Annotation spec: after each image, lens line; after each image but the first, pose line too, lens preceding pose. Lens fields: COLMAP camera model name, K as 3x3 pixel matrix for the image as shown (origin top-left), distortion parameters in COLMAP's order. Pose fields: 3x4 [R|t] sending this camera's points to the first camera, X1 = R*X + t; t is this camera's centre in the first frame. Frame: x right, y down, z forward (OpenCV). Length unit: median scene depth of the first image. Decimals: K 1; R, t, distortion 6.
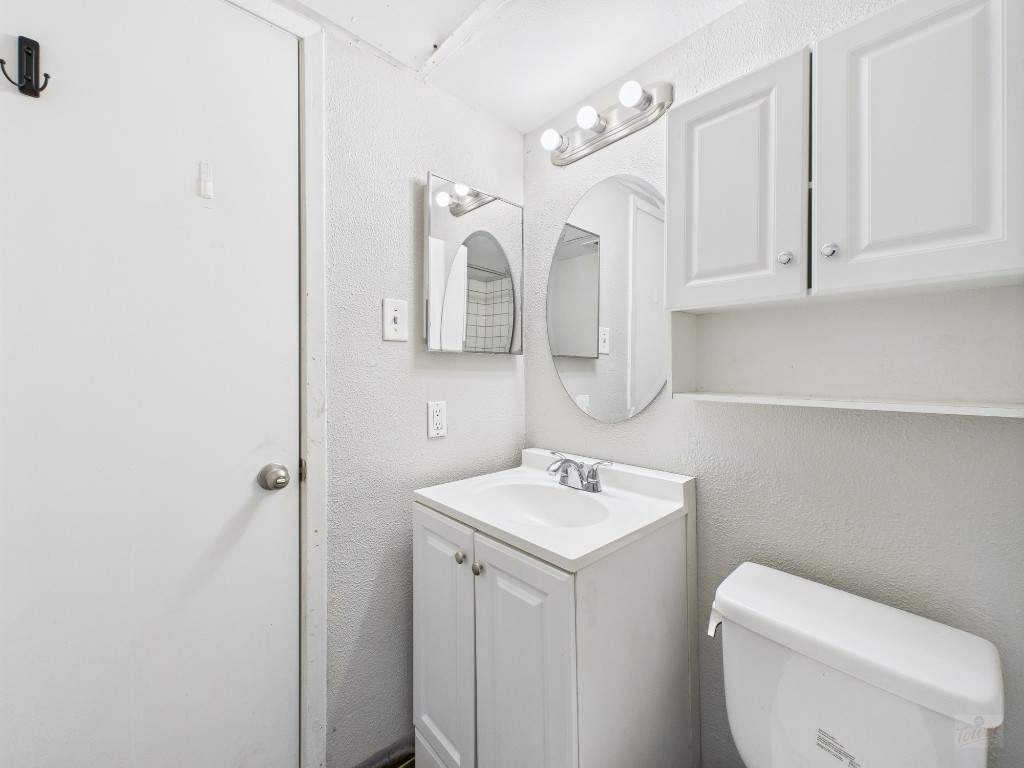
lens RADIAL K [[412.9, 0, 509.5], [0, 412.9, 367.8], [0, 0, 1]] dist [0.001334, -0.000546]
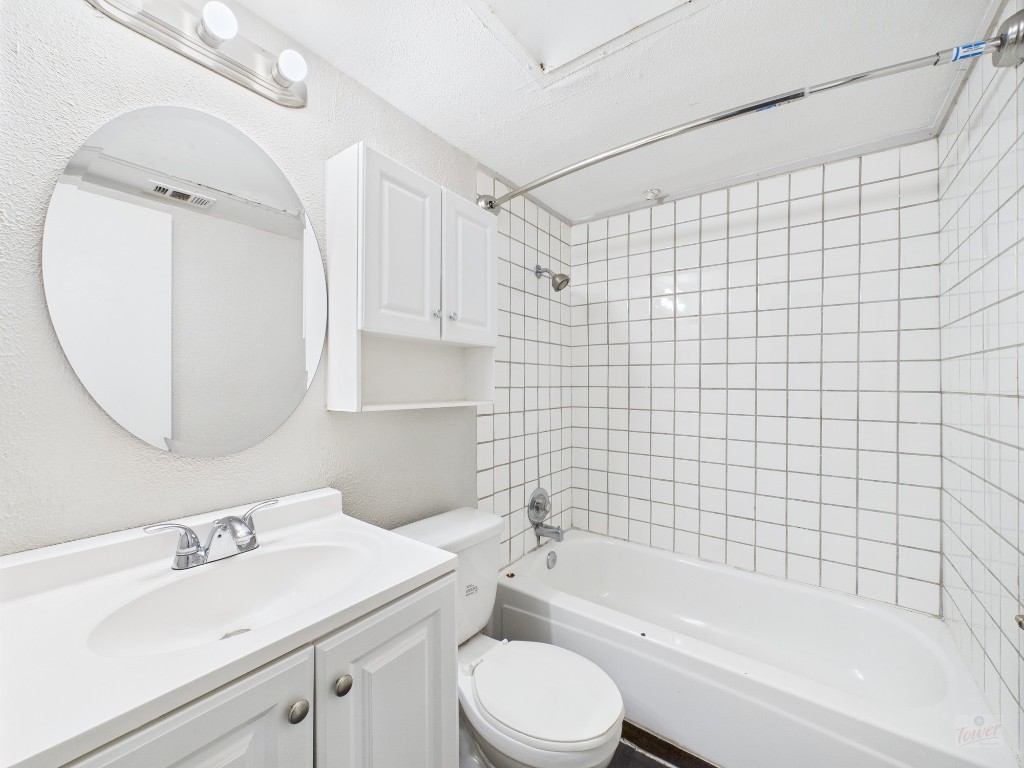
lens RADIAL K [[412.9, 0, 514.5], [0, 412.9, 384.3], [0, 0, 1]] dist [0.001334, -0.000546]
pose [[-0.196326, 0.004071, 0.980530, -0.638877], [-0.005450, 0.999971, -0.005243, 0.006315], [-0.980523, -0.006373, -0.196298, 0.706524]]
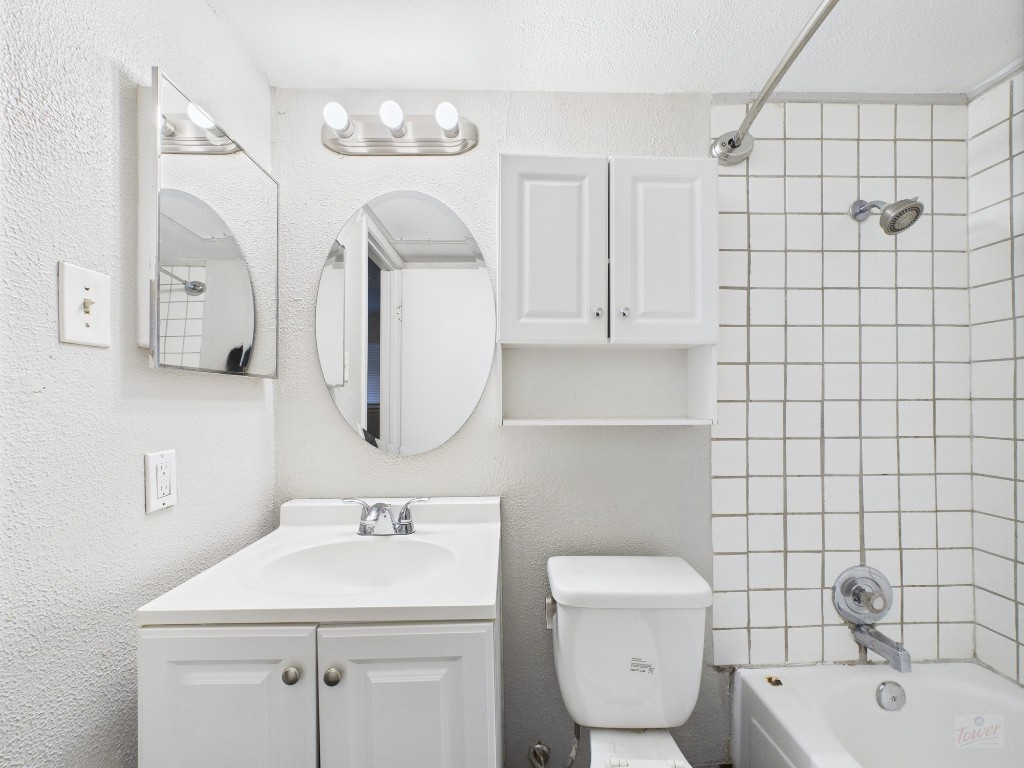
lens RADIAL K [[412.9, 0, 512.4], [0, 412.9, 398.5], [0, 0, 1]] dist [0.001334, -0.000546]
pose [[0.655804, 0.000345, 0.754931, -0.339440], [-0.000507, 1.000000, -0.000017, 0.004624], [-0.754931, -0.000372, 0.655804, 0.242552]]
